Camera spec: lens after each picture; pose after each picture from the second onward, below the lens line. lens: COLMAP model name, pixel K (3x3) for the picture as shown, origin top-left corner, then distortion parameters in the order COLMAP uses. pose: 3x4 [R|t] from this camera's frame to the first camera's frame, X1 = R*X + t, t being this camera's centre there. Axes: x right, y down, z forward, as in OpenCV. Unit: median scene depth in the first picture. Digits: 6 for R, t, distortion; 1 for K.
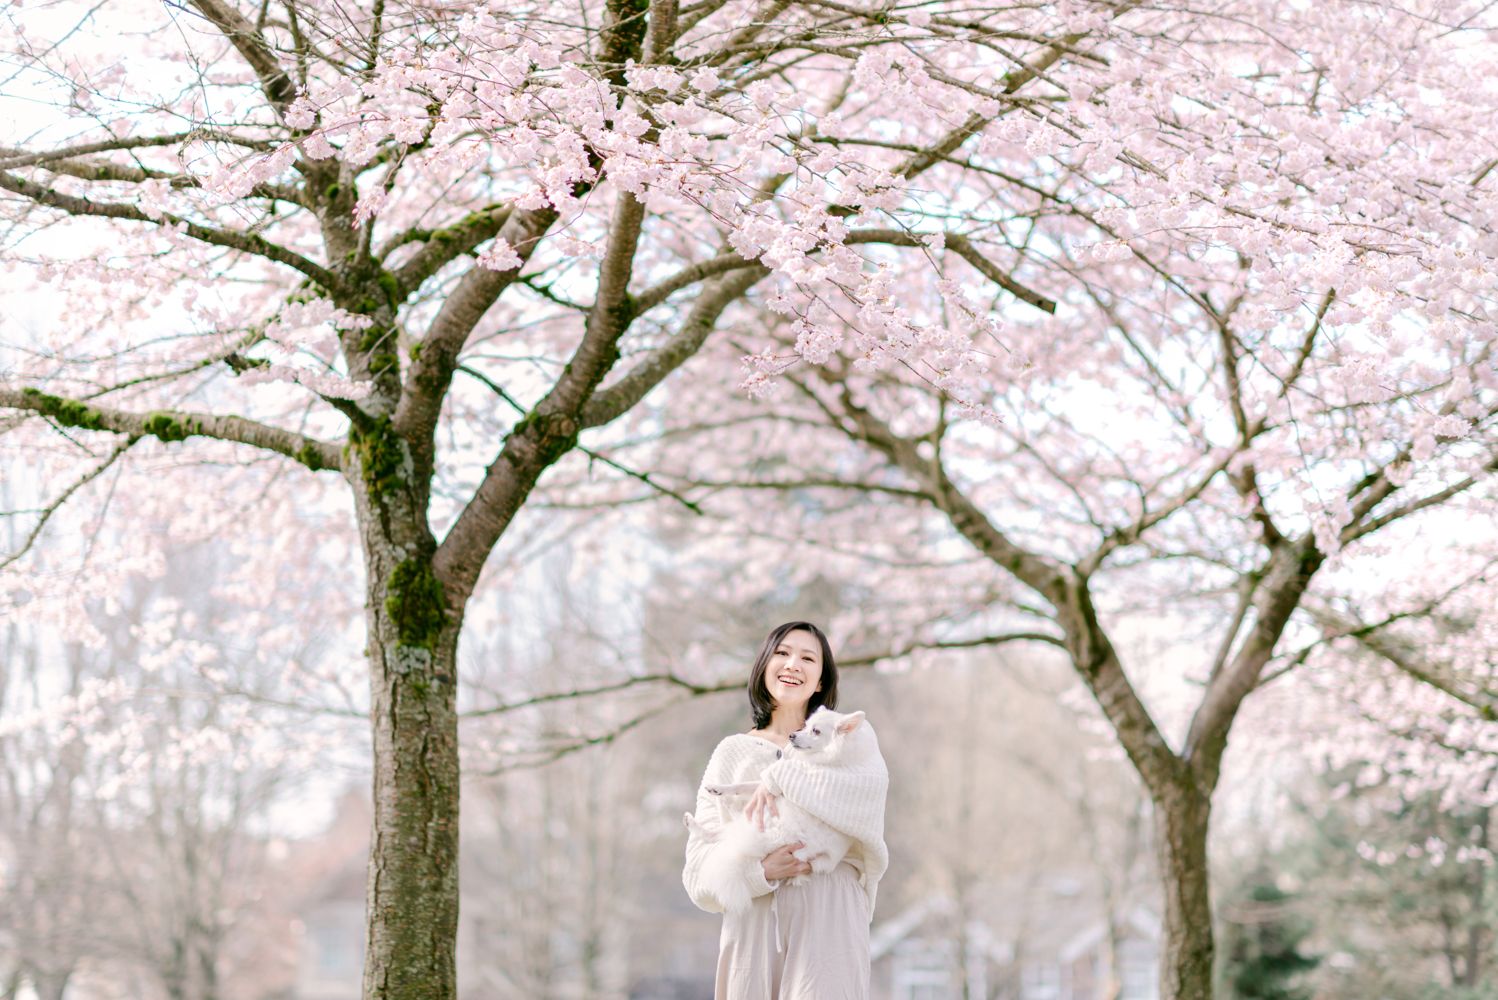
lens RADIAL K [[3676.0, 0, 749.0], [0, 3676.0, 500.0], [0, 0, 1]] dist [-0.313824, -0.045443]
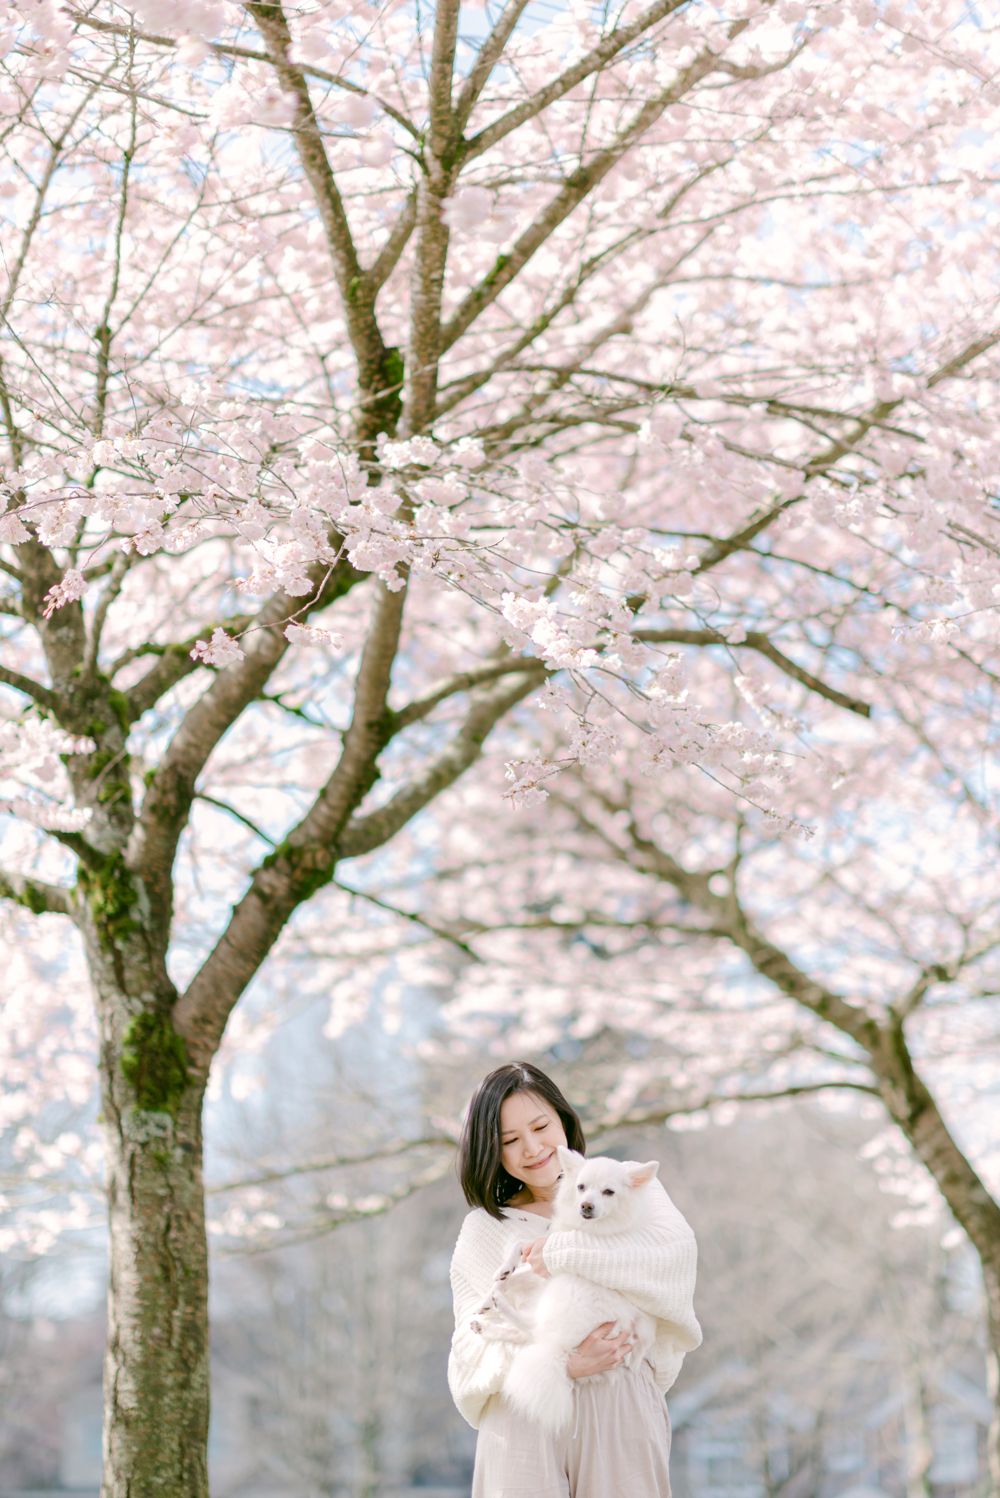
lens RADIAL K [[3635.0, 0, 500.0], [0, 3635.0, 749.0], [0, 0, 1]] dist [0.002391, -3.660754]
pose [[0.999693, -0.024161, -0.005445, -0.001330], [0.023798, 0.997971, -0.059054, 0.006555], [0.006861, 0.058906, 0.998240, 0.122399]]
